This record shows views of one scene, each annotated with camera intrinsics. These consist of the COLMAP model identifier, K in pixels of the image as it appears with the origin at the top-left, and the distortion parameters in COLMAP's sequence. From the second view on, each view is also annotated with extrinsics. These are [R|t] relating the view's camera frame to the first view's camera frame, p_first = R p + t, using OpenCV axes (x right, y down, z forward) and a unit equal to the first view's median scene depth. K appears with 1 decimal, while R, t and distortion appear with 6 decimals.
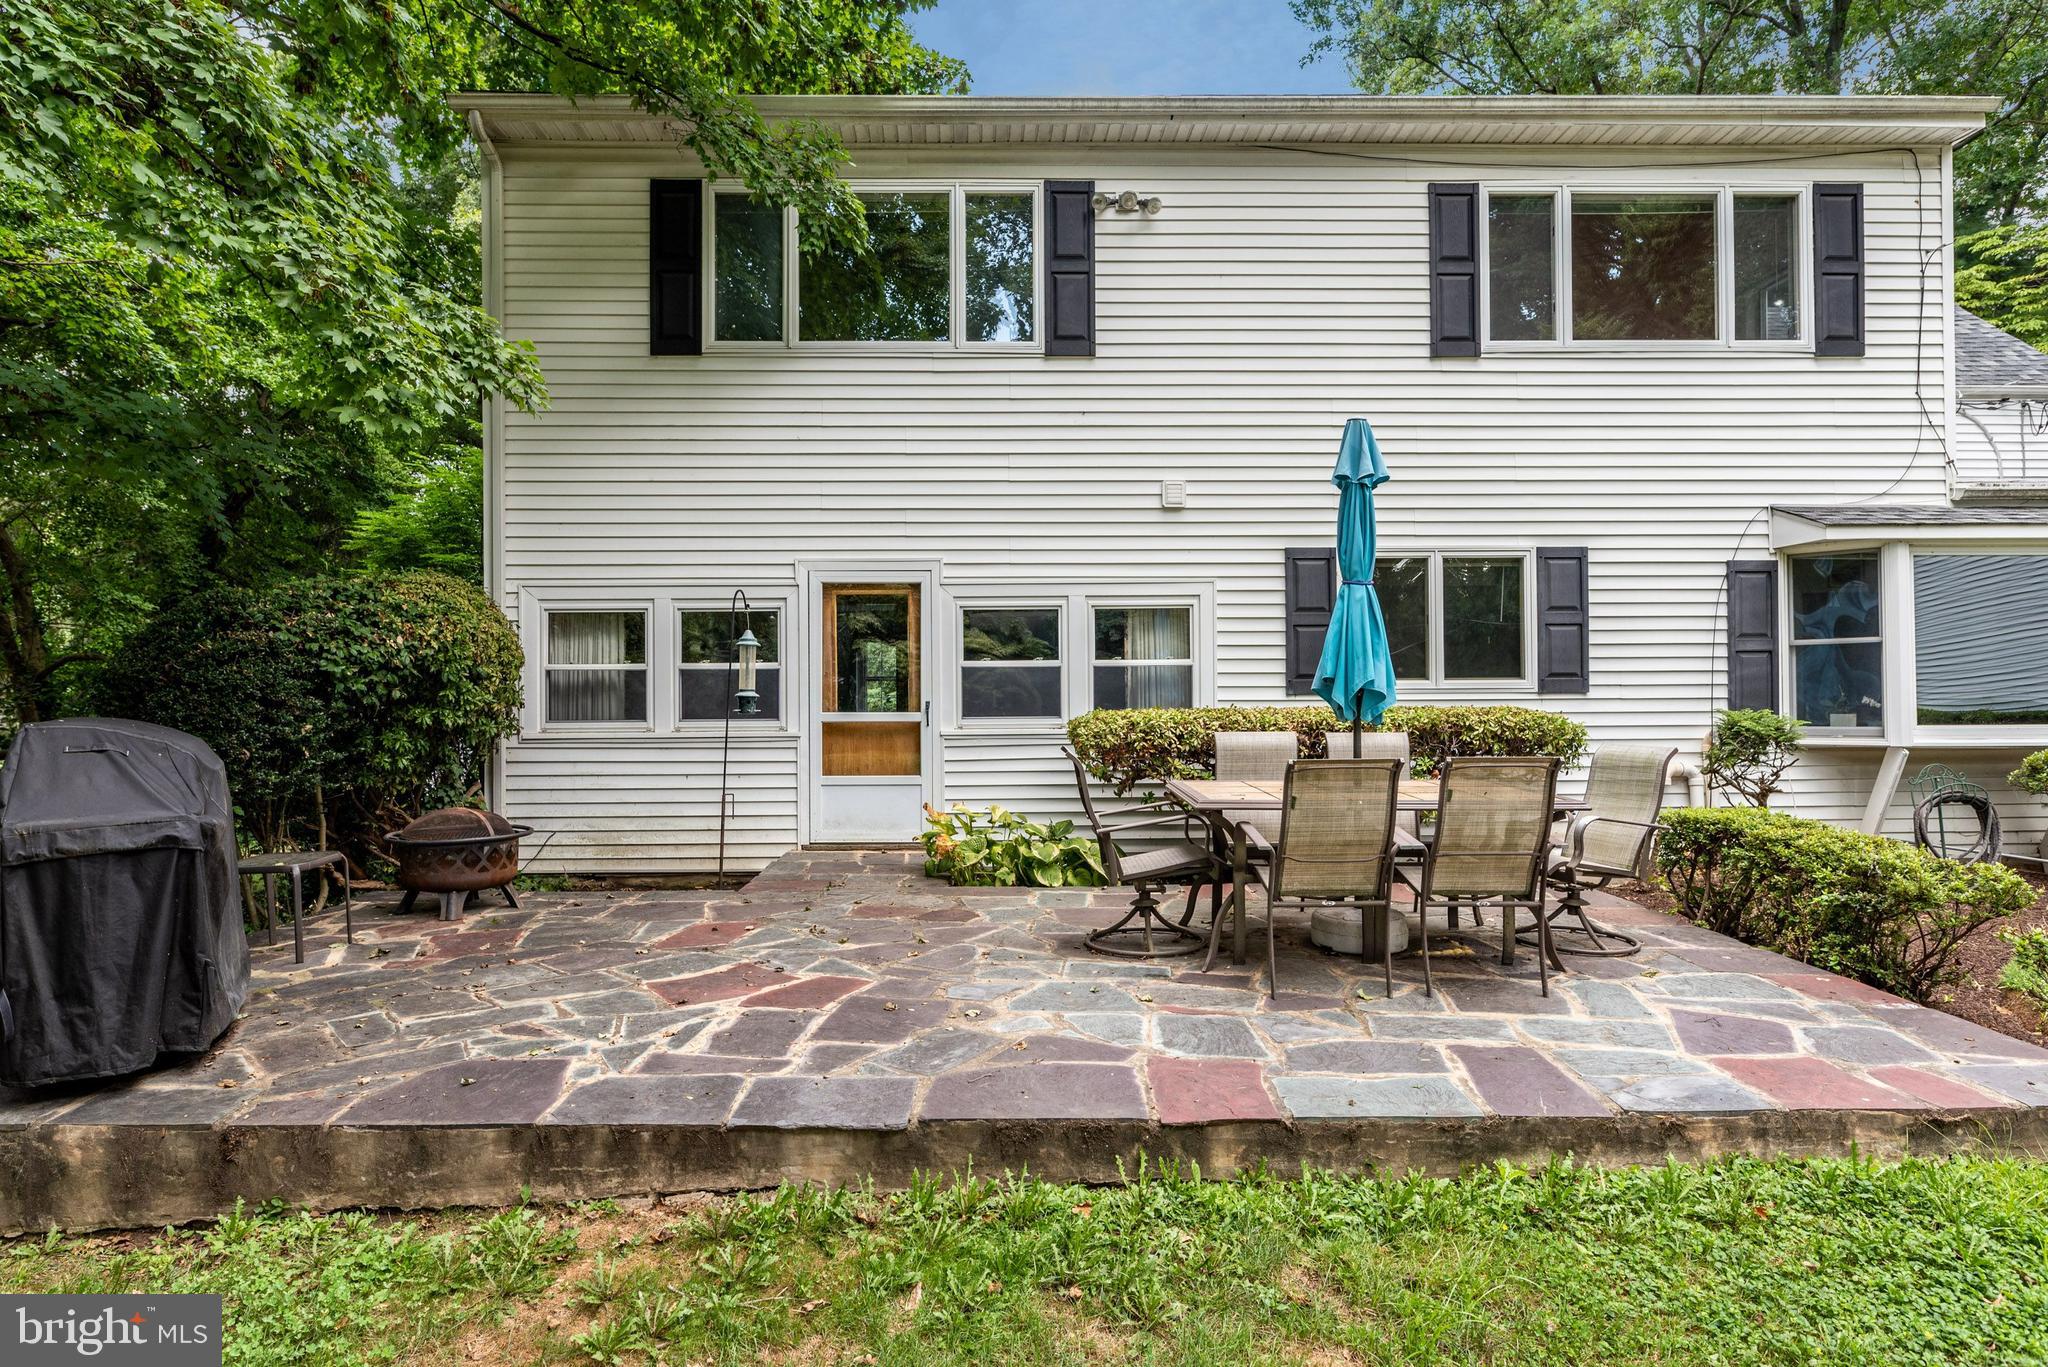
lens RADIAL K [[1179.2, 0, 1024.6], [0, 1179.2, 695.9], [0, 0, 1]] dist [-0.001239, -0.000299]
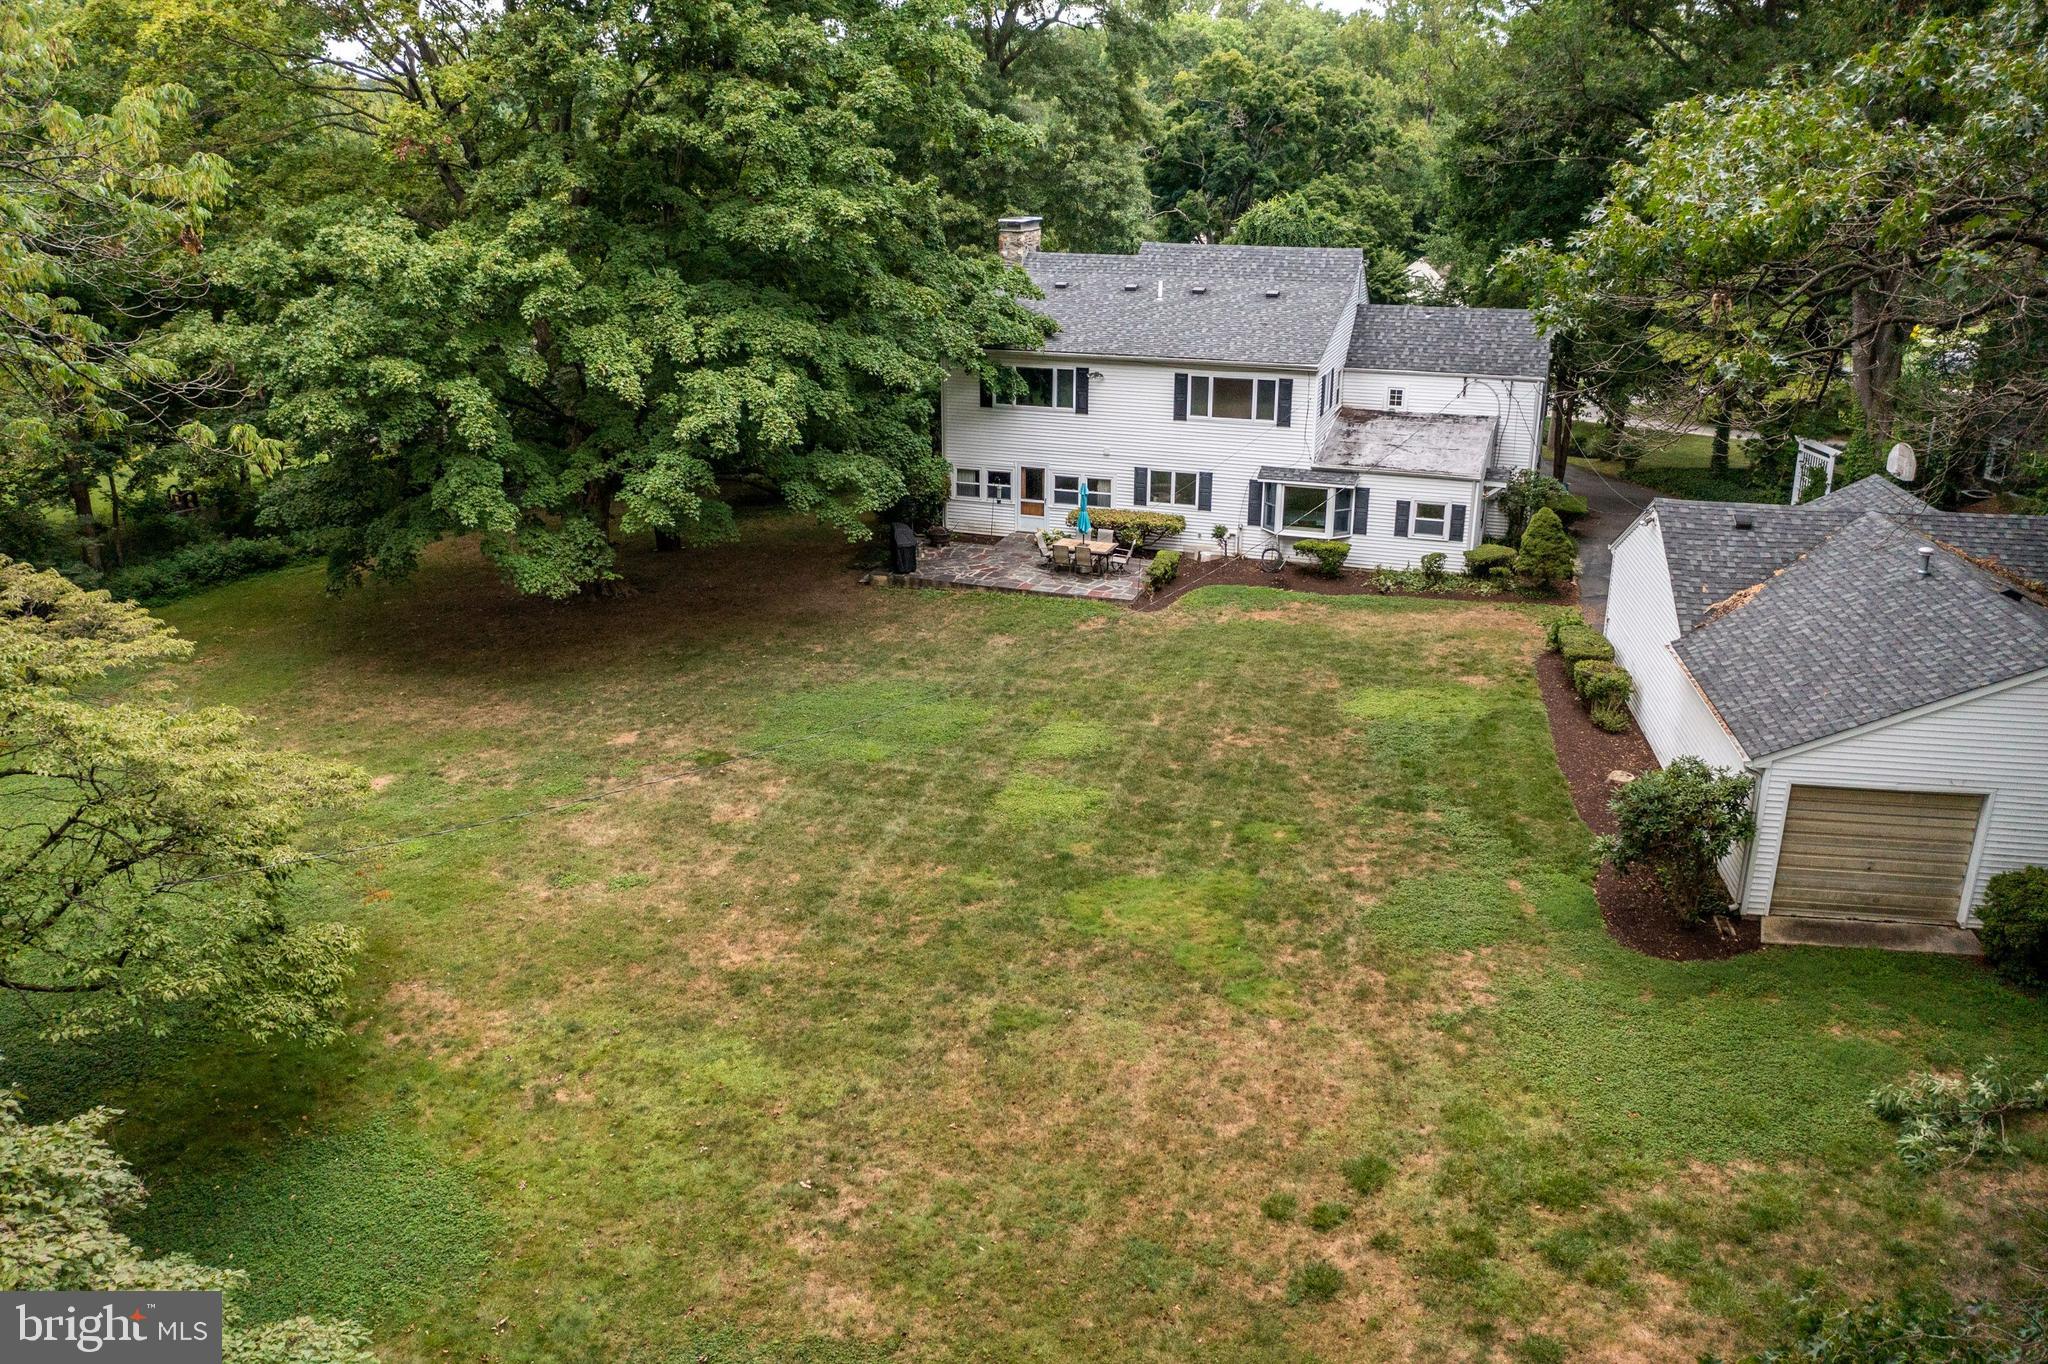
lens RADIAL K [[1594.0, 0, 1020.9], [0, 1594.0, 674.2], [0, 0, 1]] dist [-0.013432, -0.000540]
pose [[0.934230, 0.123406, -0.334642, 1.698243], [-0.006741, 0.944178, 0.329366, -1.195894], [0.356608, -0.305448, 0.882911, -3.920633]]
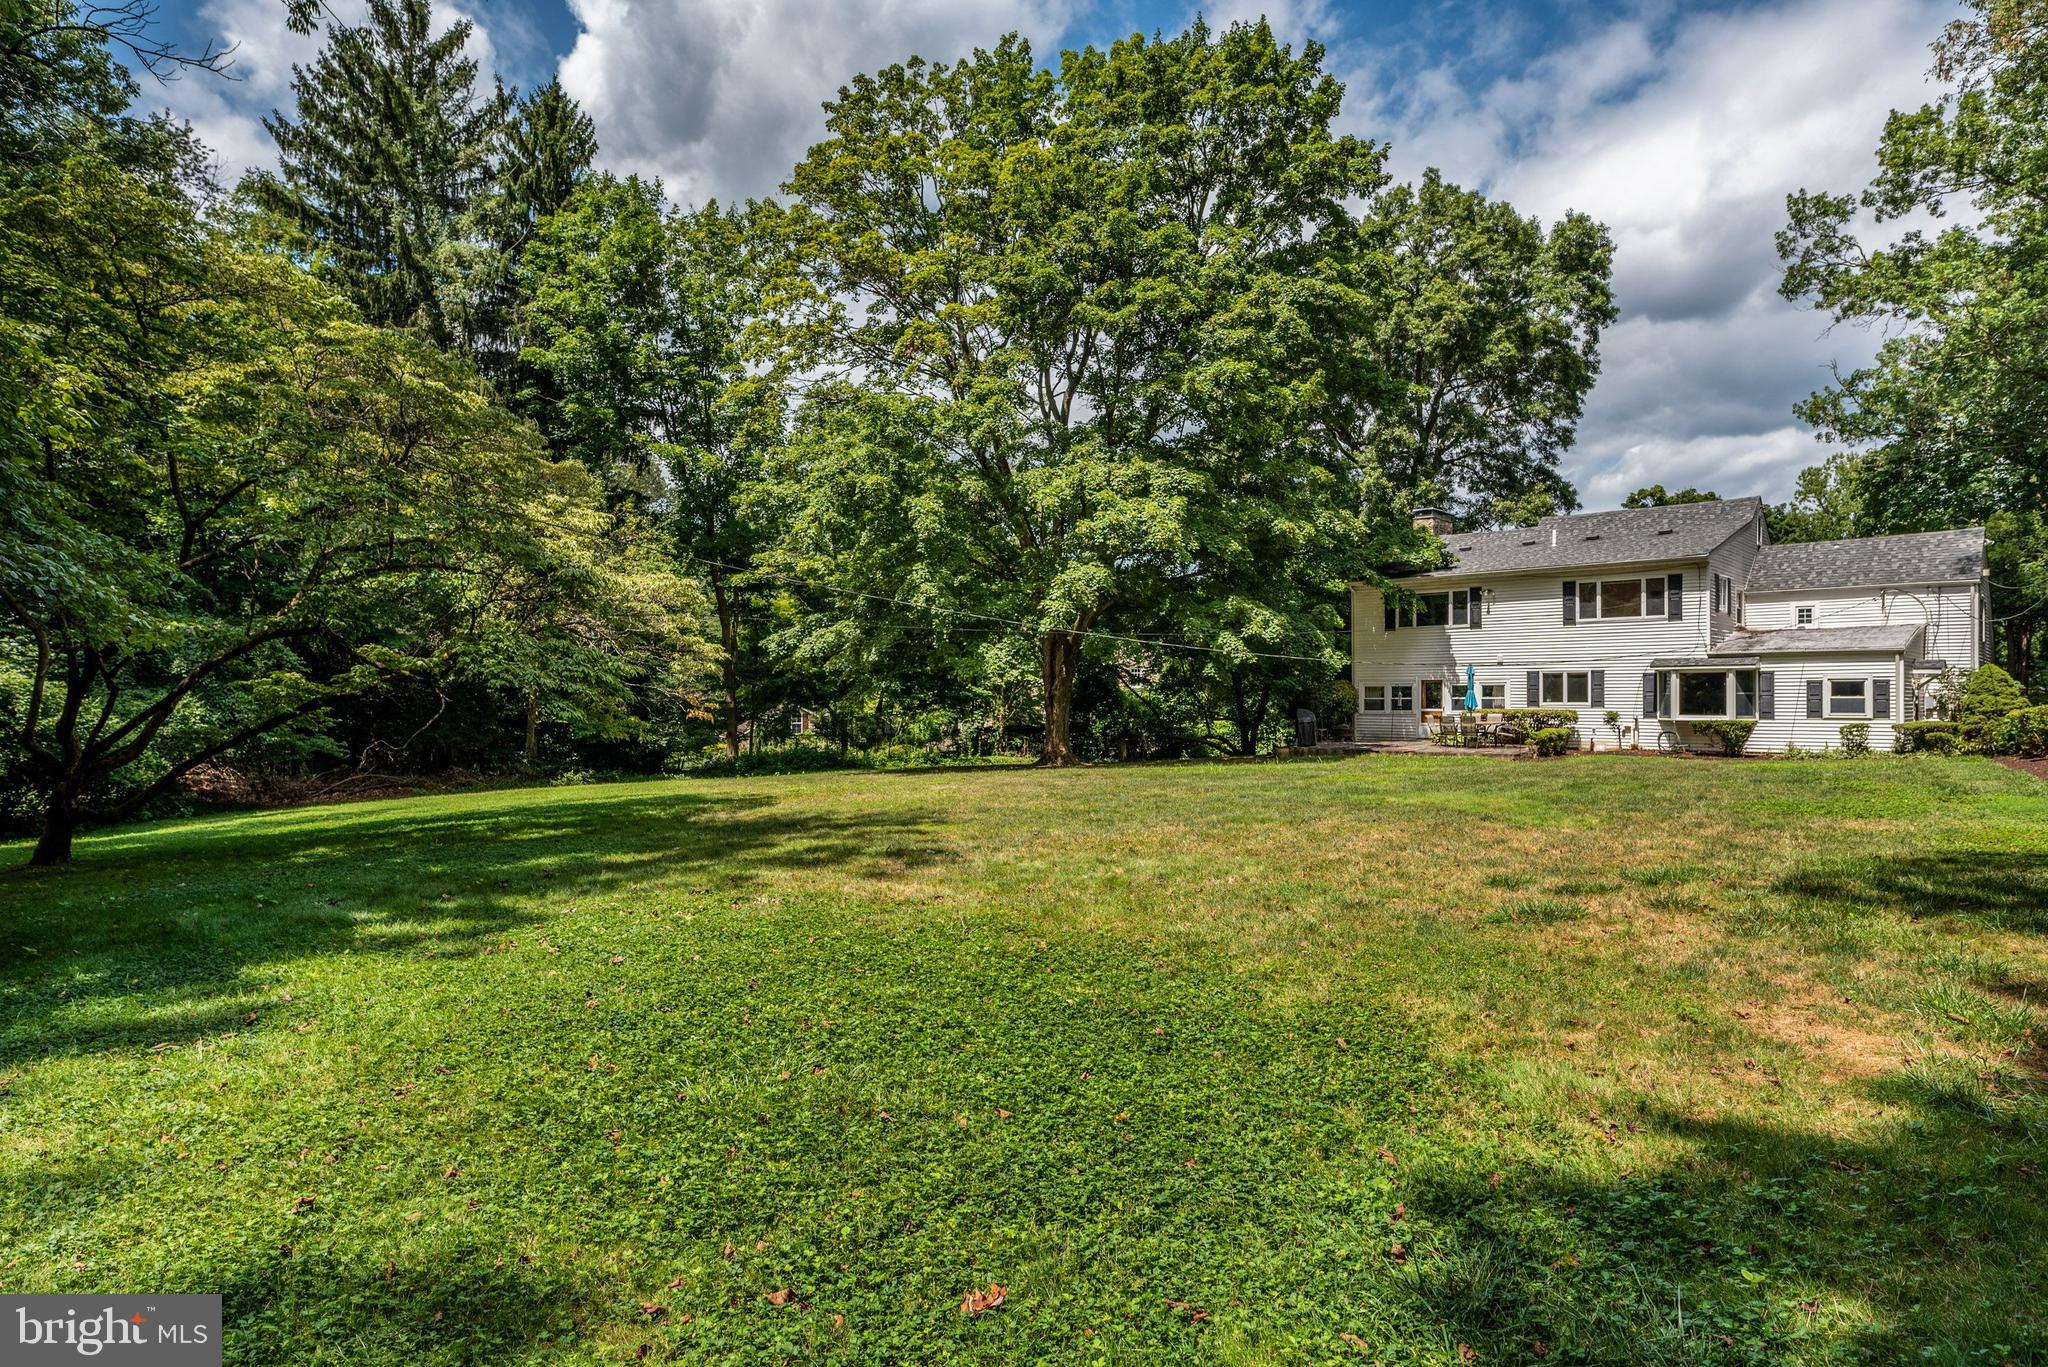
lens RADIAL K [[1179.2, 0, 1023.5], [0, 1179.2, 690.9], [0, 0, 1]] dist [-0.001239, -0.000299]
pose [[0.723823, 0.000976, -0.689985, 1.831864], [0.001340, 0.999995, 0.002821, -0.068800], [0.689985, -0.002967, 0.723818, -3.297933]]
